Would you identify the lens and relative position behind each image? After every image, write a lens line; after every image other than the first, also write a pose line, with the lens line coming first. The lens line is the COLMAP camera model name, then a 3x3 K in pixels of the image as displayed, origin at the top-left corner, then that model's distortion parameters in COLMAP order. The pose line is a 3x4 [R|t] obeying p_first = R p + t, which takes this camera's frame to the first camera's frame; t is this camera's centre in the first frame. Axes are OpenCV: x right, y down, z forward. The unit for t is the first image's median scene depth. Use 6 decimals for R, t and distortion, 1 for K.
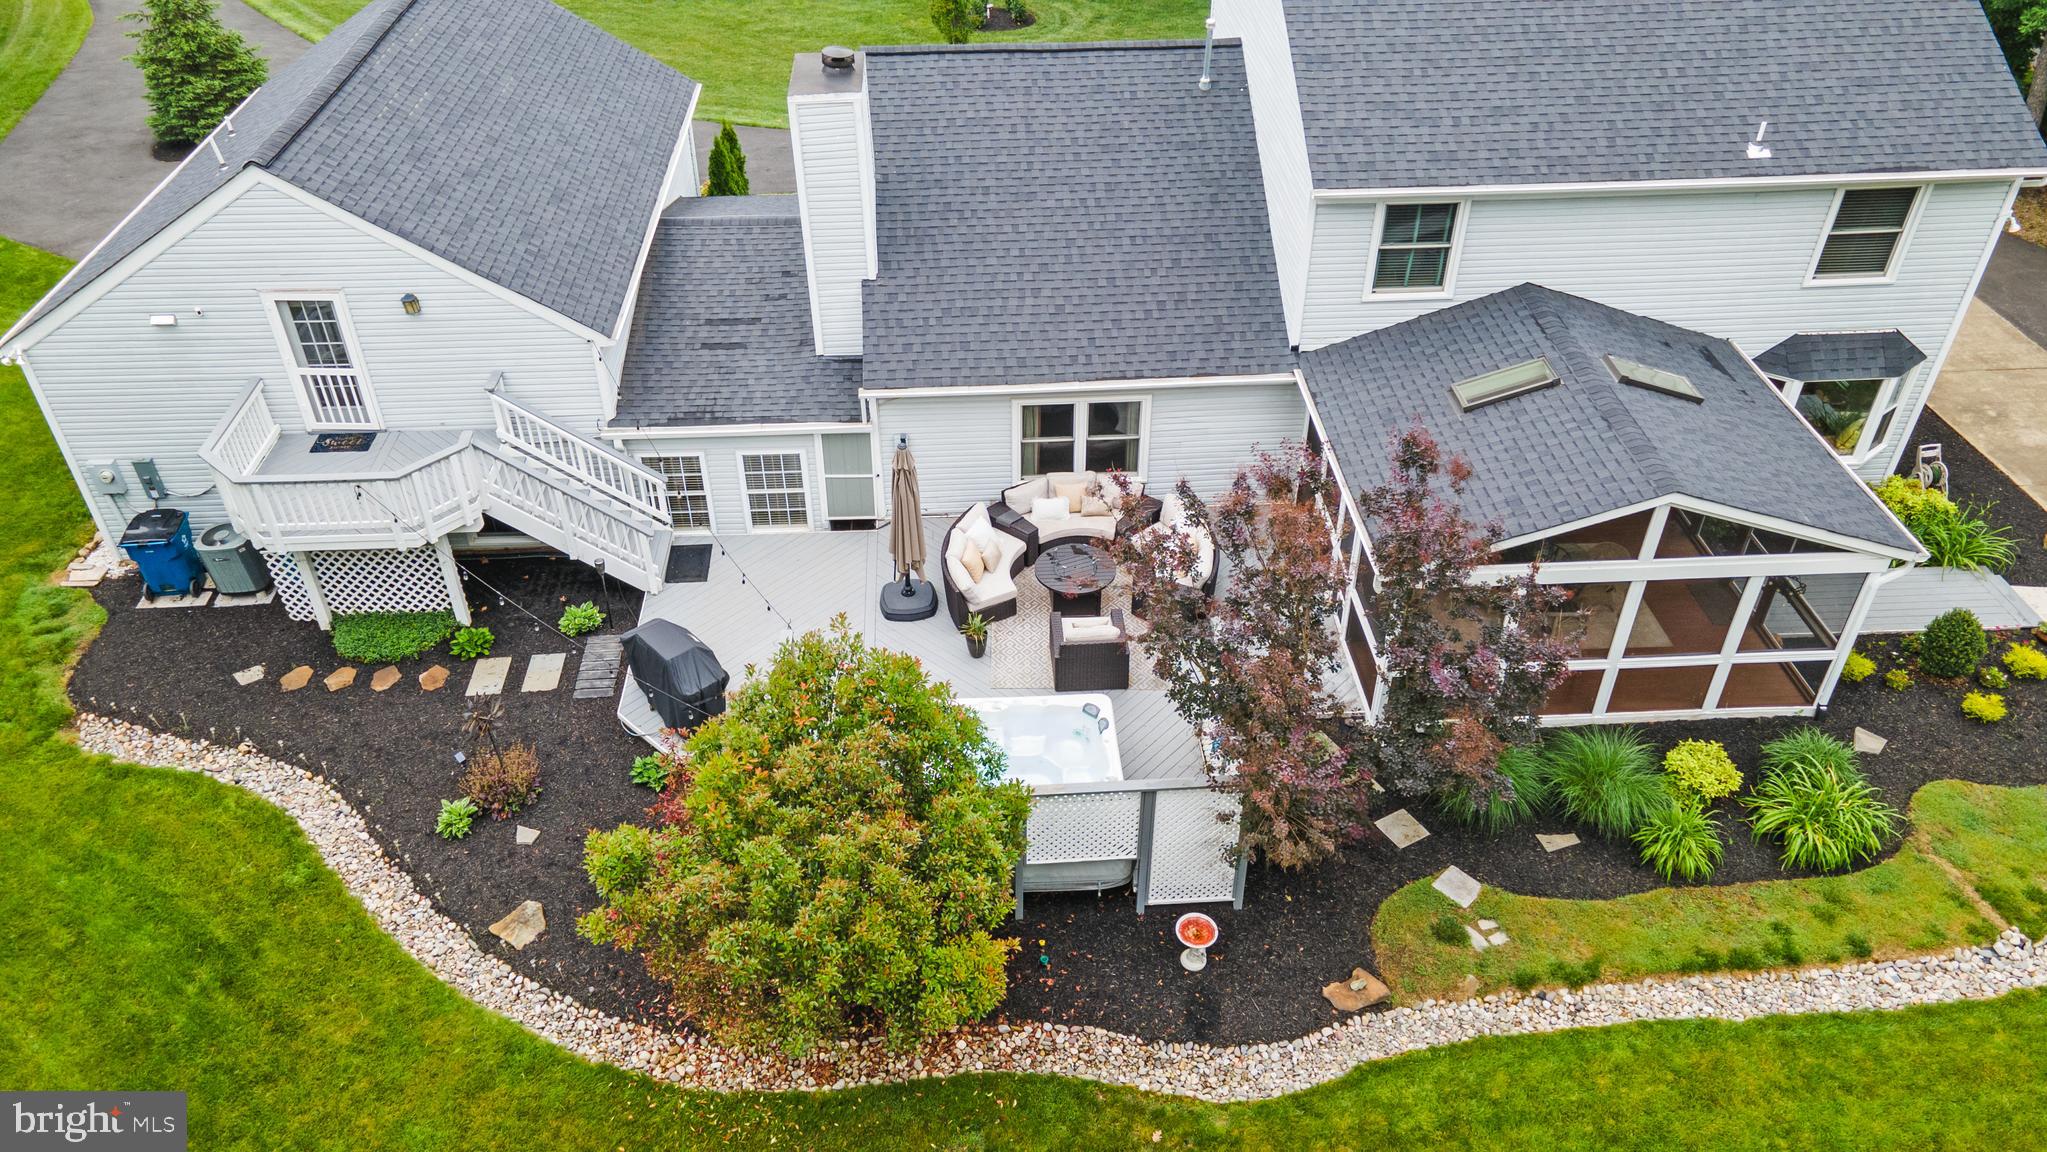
lens RADIAL K [[1469.7, 0, 1026.5], [0, 1469.7, 574.4], [0, 0, 1]] dist [0.033326, 0.009231]
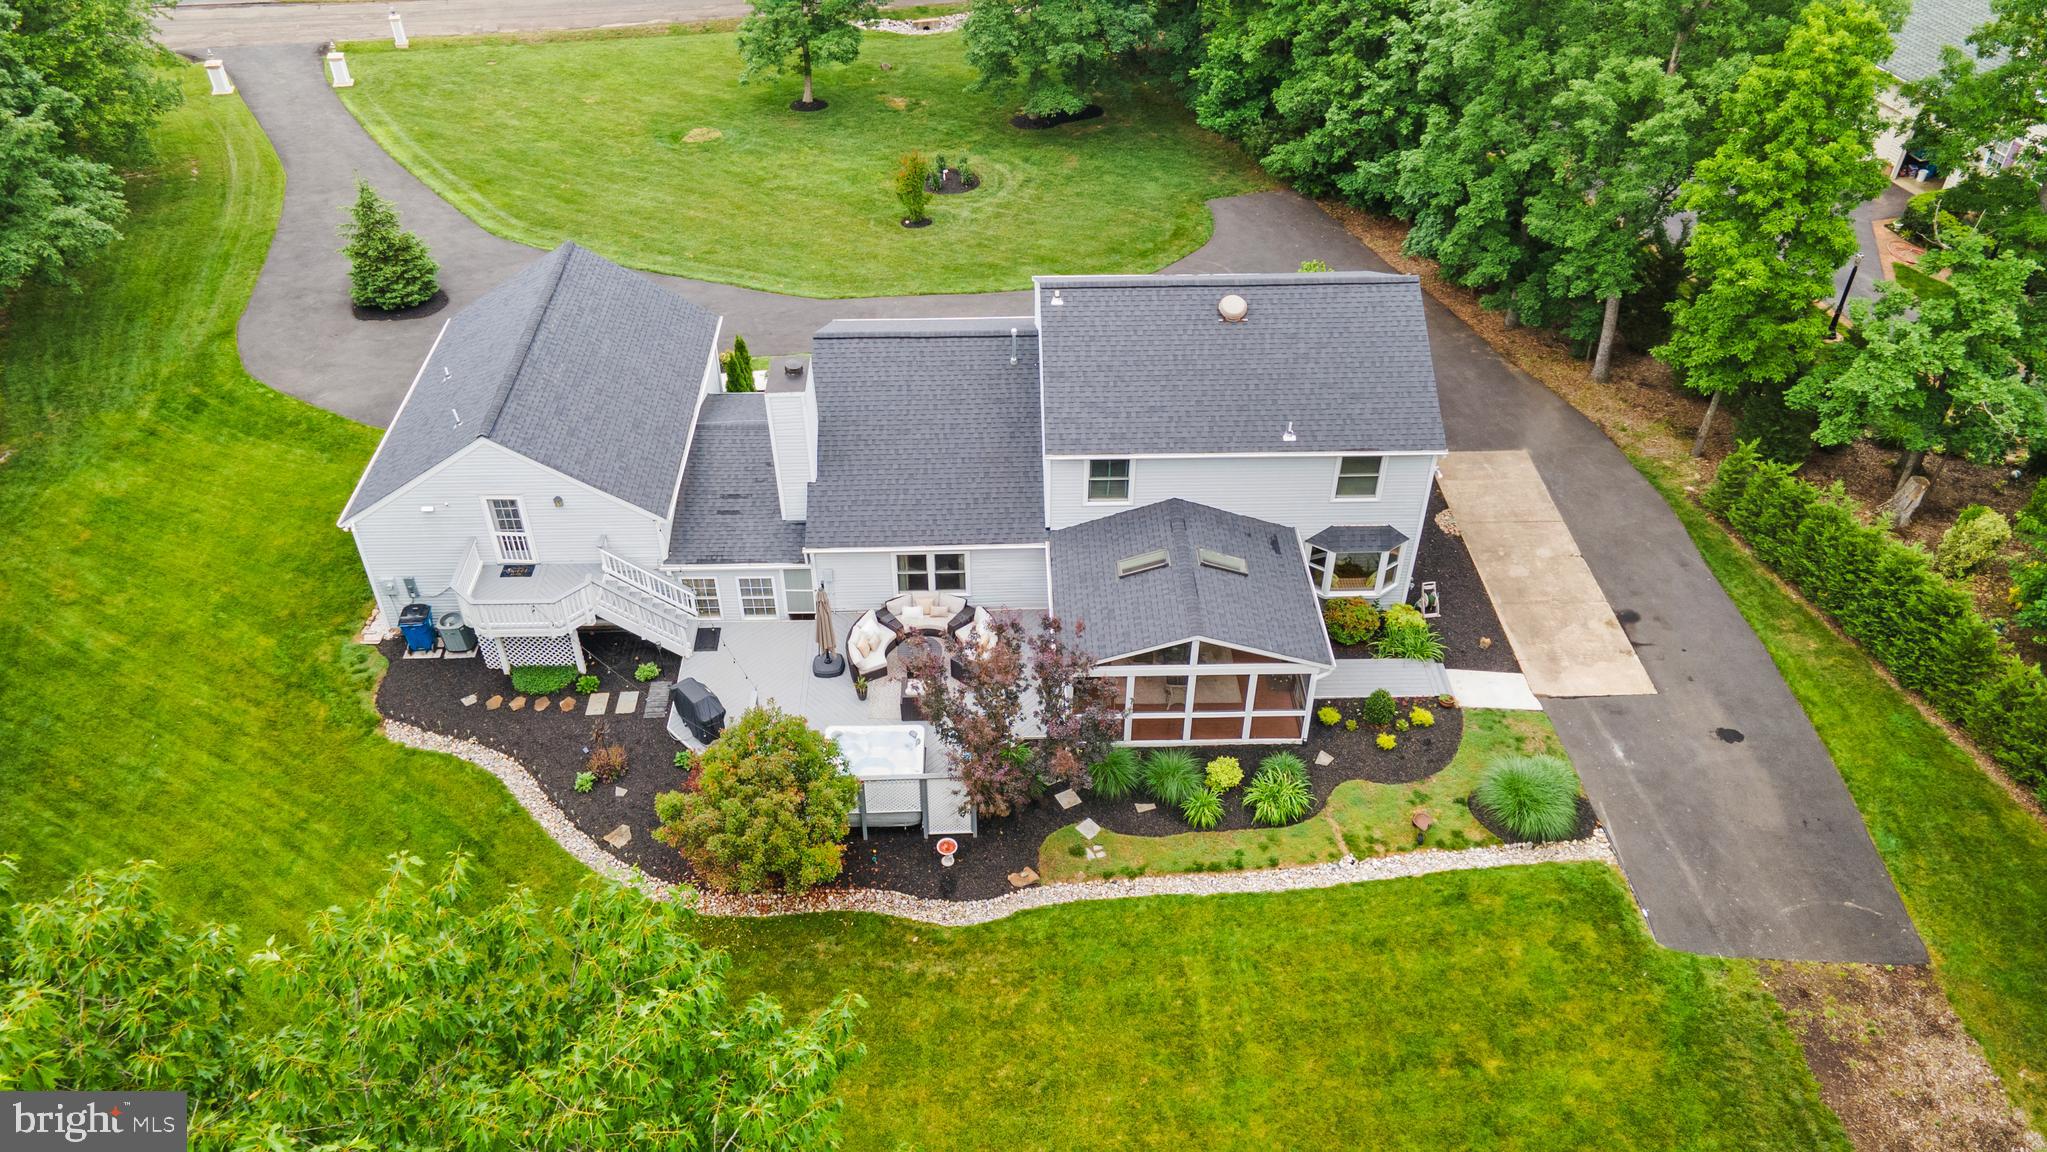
lens RADIAL K [[1441.4, 0, 1023.5], [0, 1441.4, 576.0], [0, 0, 1]] dist [0.085088, -0.225712]
pose [[0.999555, 0.022314, -0.019776, 0.210958], [-0.021672, 0.999249, 0.032123, -0.169738], [0.020478, -0.031680, 0.999288, -0.838137]]
